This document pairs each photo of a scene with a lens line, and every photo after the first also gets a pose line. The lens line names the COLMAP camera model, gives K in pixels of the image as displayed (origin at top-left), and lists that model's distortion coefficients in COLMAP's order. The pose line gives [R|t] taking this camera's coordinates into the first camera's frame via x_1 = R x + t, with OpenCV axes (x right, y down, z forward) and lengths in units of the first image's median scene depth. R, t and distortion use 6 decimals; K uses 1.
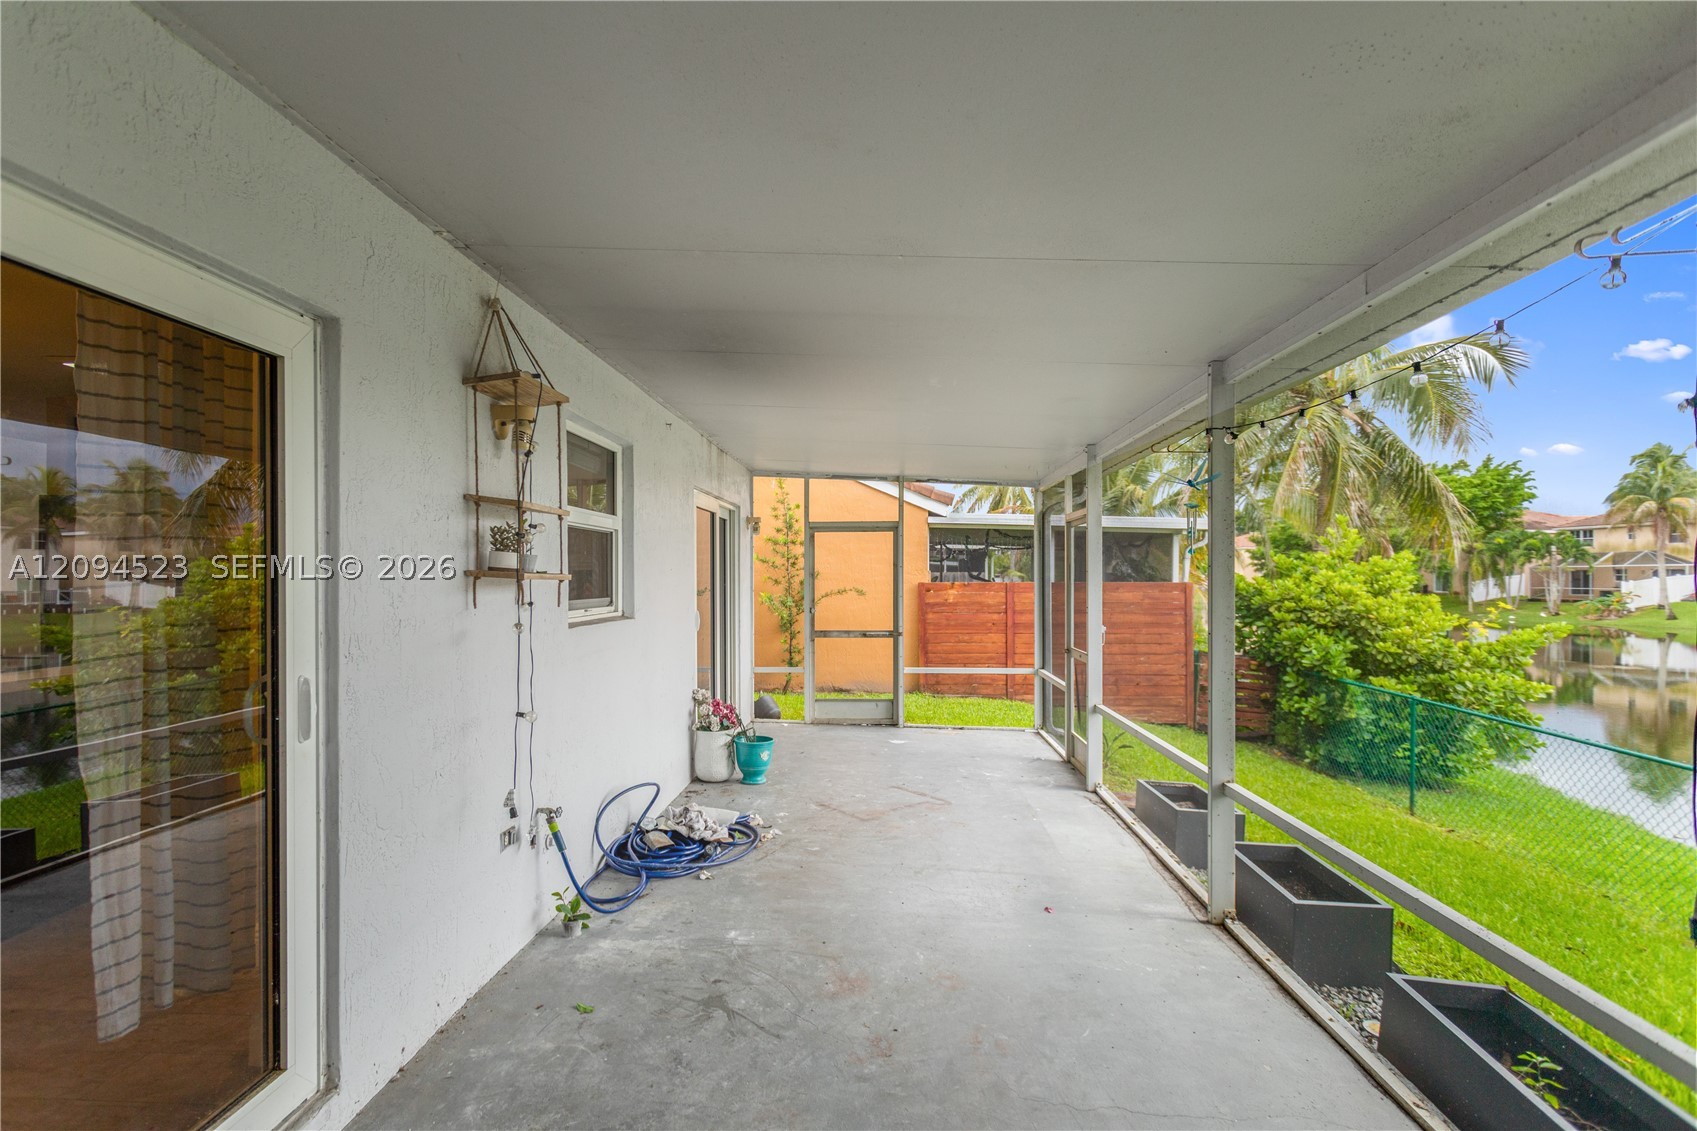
lens RADIAL K [[819.6, 0, 841.1], [0, 819.6, 578.7], [0, 0, 1]] dist [0.004900, 0.000252]
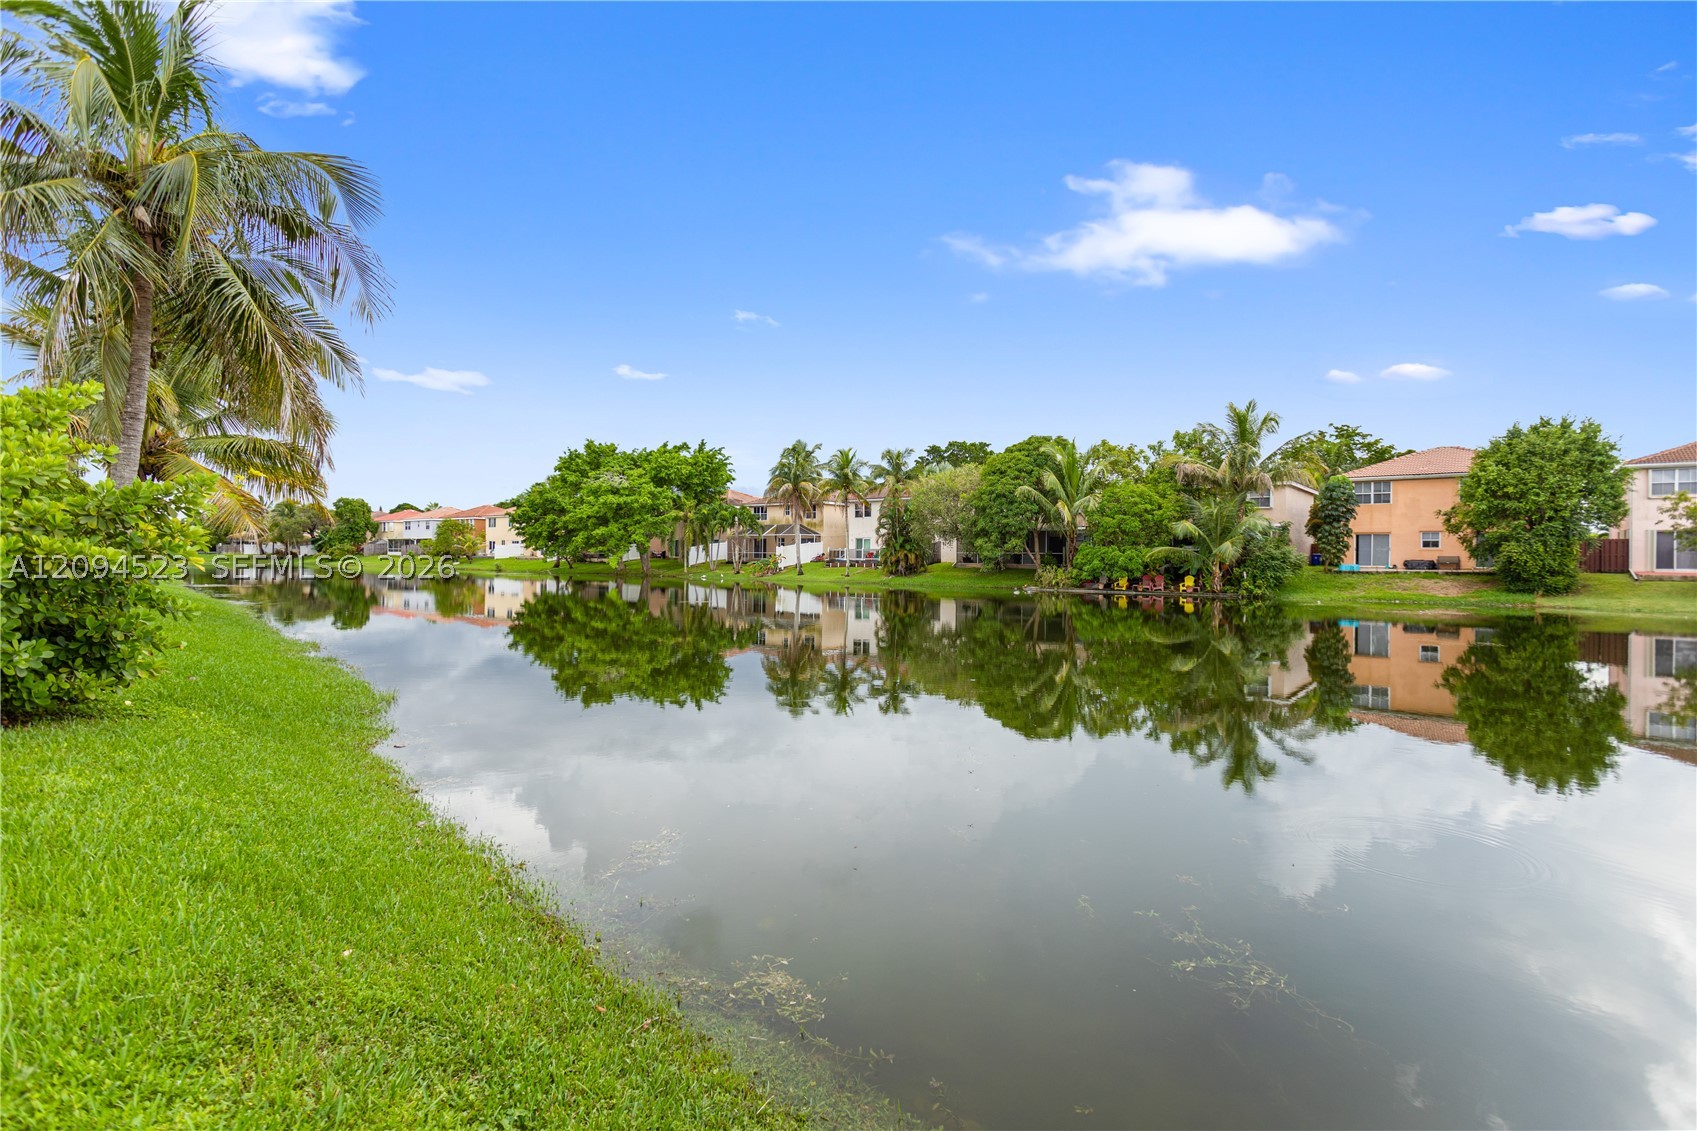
lens RADIAL K [[817.4, 0, 840.5], [0, 817.4, 562.4], [0, 0, 1]] dist [0.002619, 0.000836]
pose [[0.719039, 0.004985, 0.694951, 0.702355], [-0.010885, 0.999932, 0.004090, 0.111702], [-0.694884, -0.010506, 0.719045, 0.089791]]
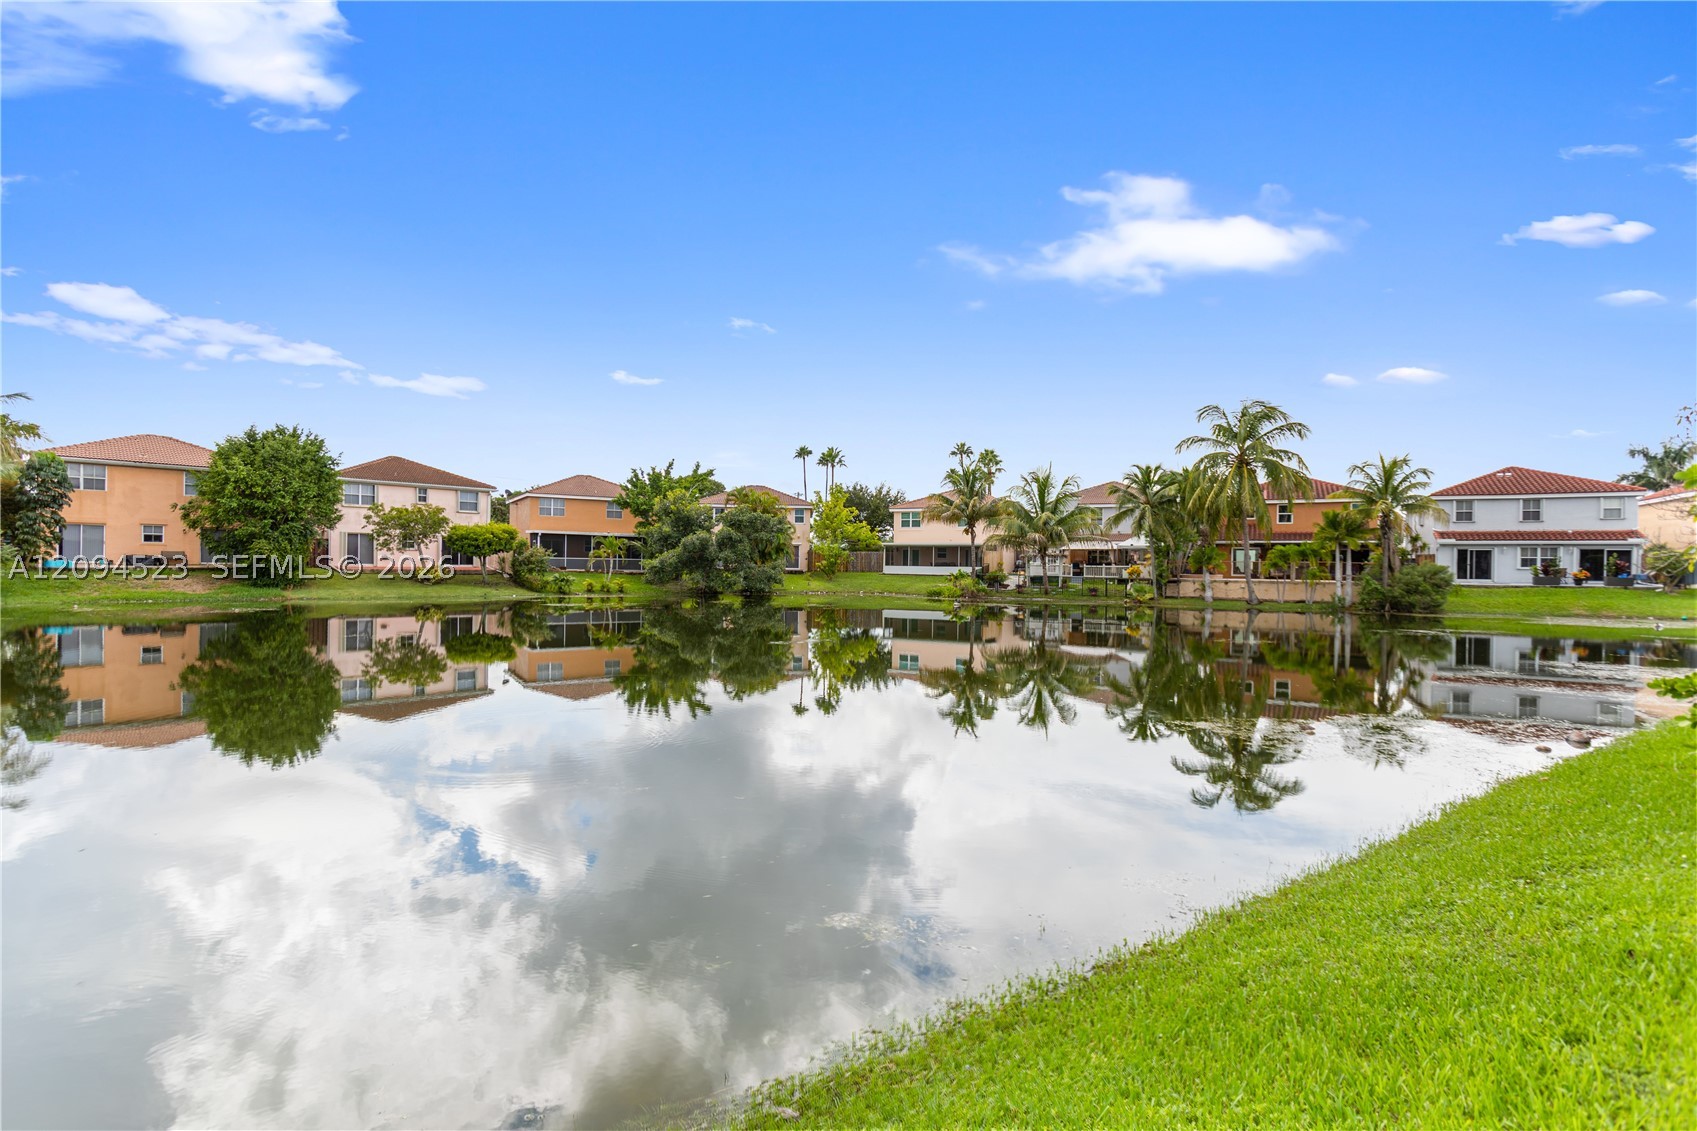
lens RADIAL K [[818.0, 0, 835.3], [0, 818.0, 570.8], [0, 0, 1]] dist [-0.001254, 0.010064]
pose [[-0.605678, -0.010735, 0.795637, 0.658783], [-0.010983, 0.999927, 0.005131, 0.101910], [-0.795634, -0.005630, -0.605752, 0.822616]]
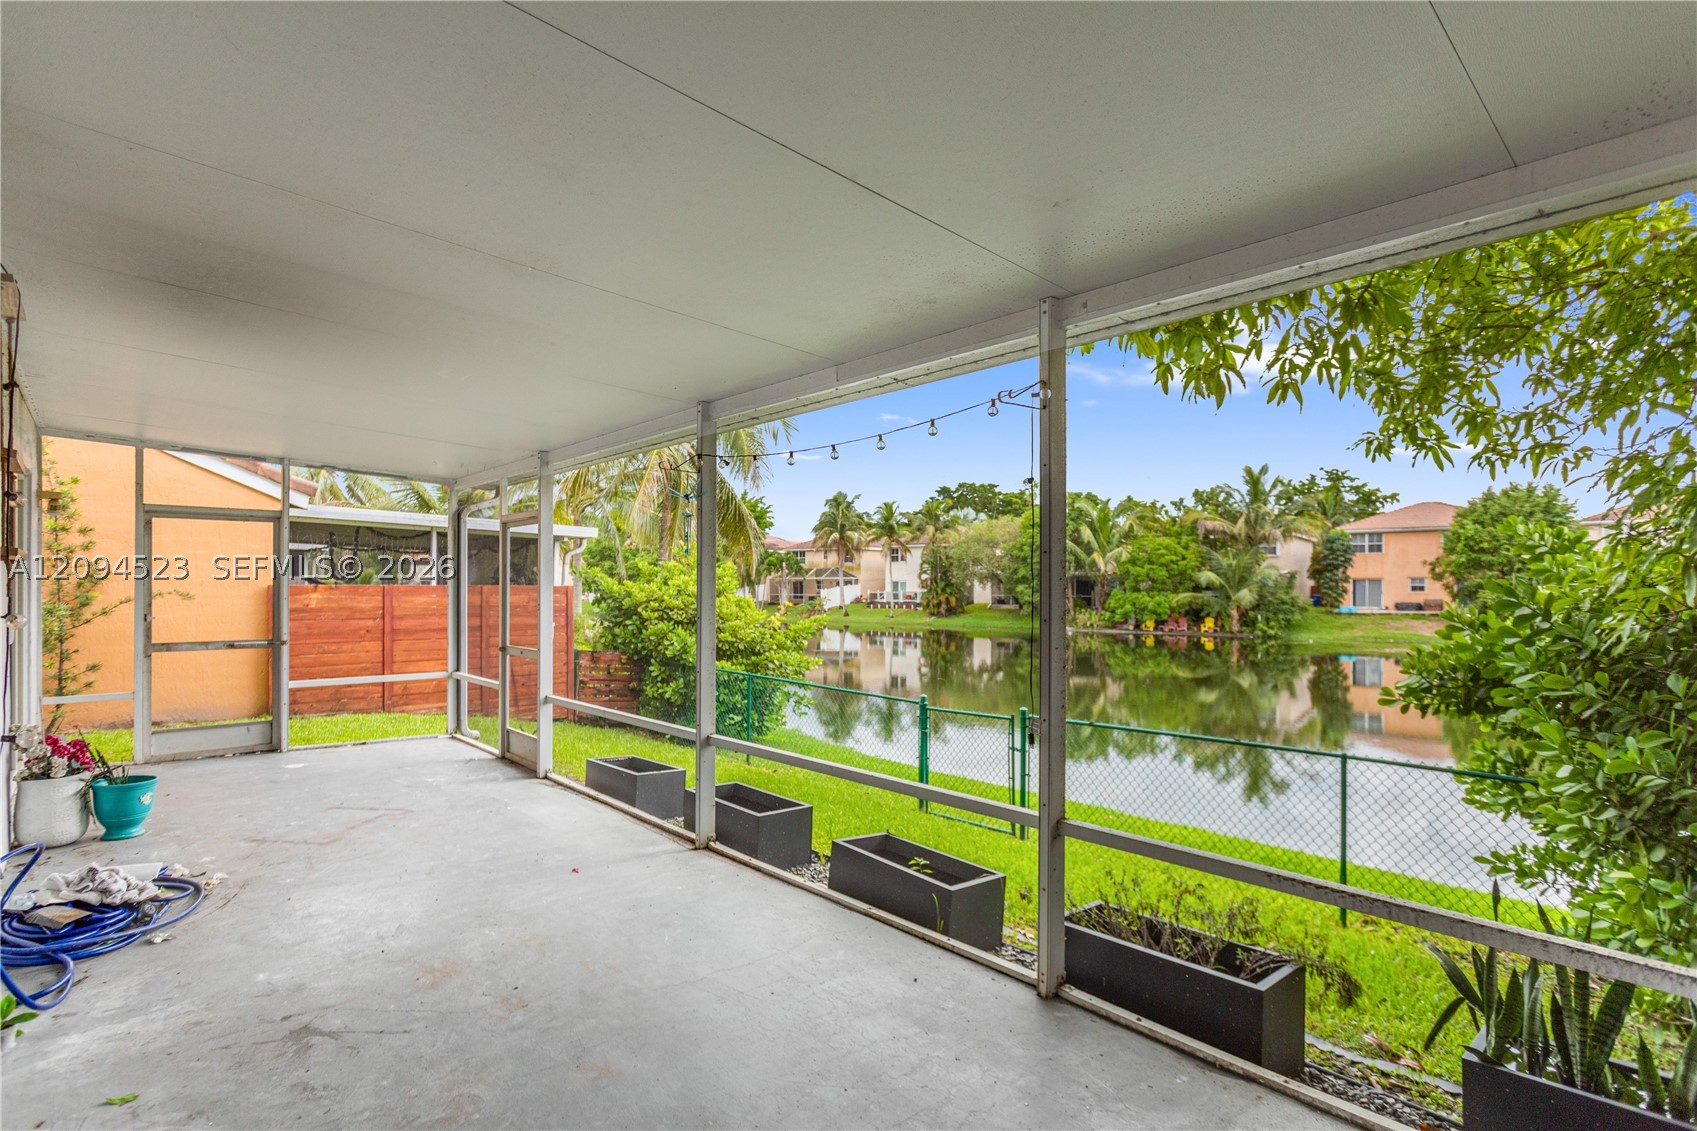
lens RADIAL K [[826.4, 0, 836.3], [0, 826.4, 590.7], [0, 0, 1]] dist [0.001597, 0.000822]
pose [[0.706362, 0.000035, 0.707851, -0.102997], [-0.002859, 0.999992, 0.002803, 0.007125], [-0.707845, -0.004003, 0.706356, -0.014126]]
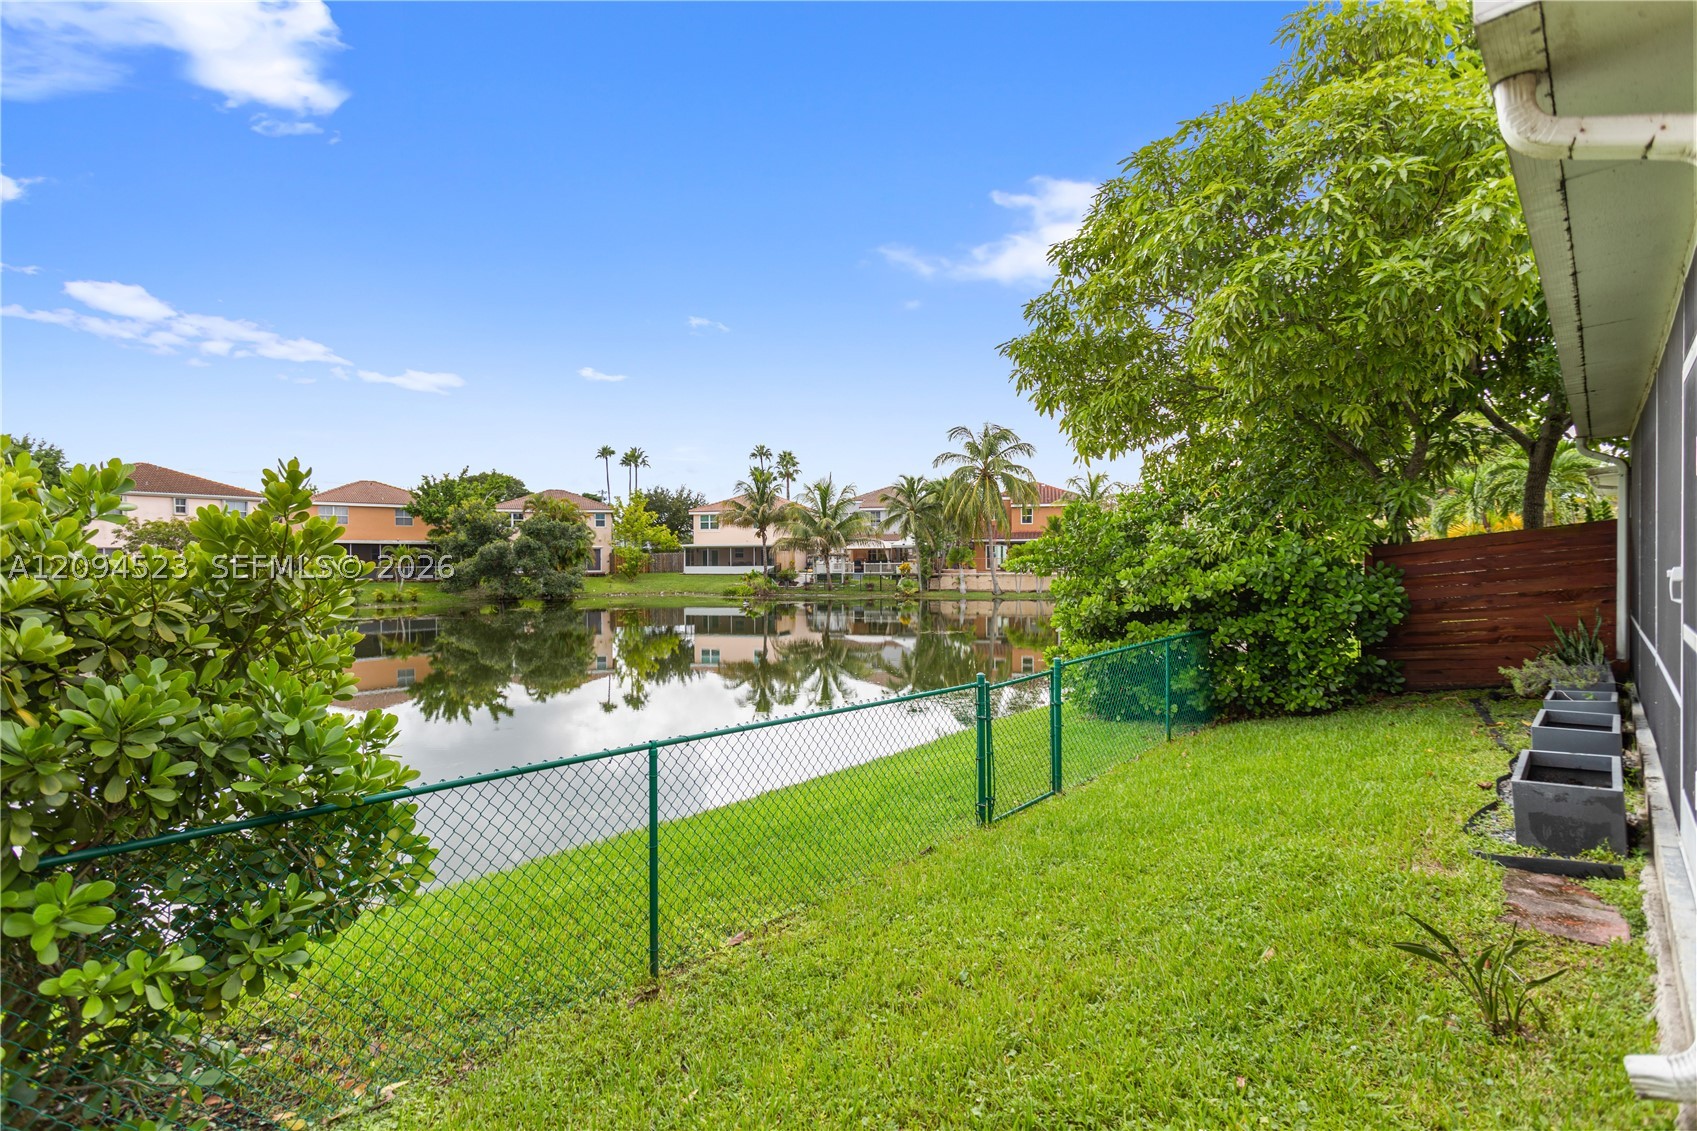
lens RADIAL K [[817.4, 0, 840.5], [0, 817.4, 562.4], [0, 0, 1]] dist [0.002619, 0.000836]
pose [[-0.772173, 0.003169, 0.635405, 0.231887], [0.009889, 0.999926, 0.007031, 0.024962], [-0.635336, 0.011712, -0.772147, 1.042601]]
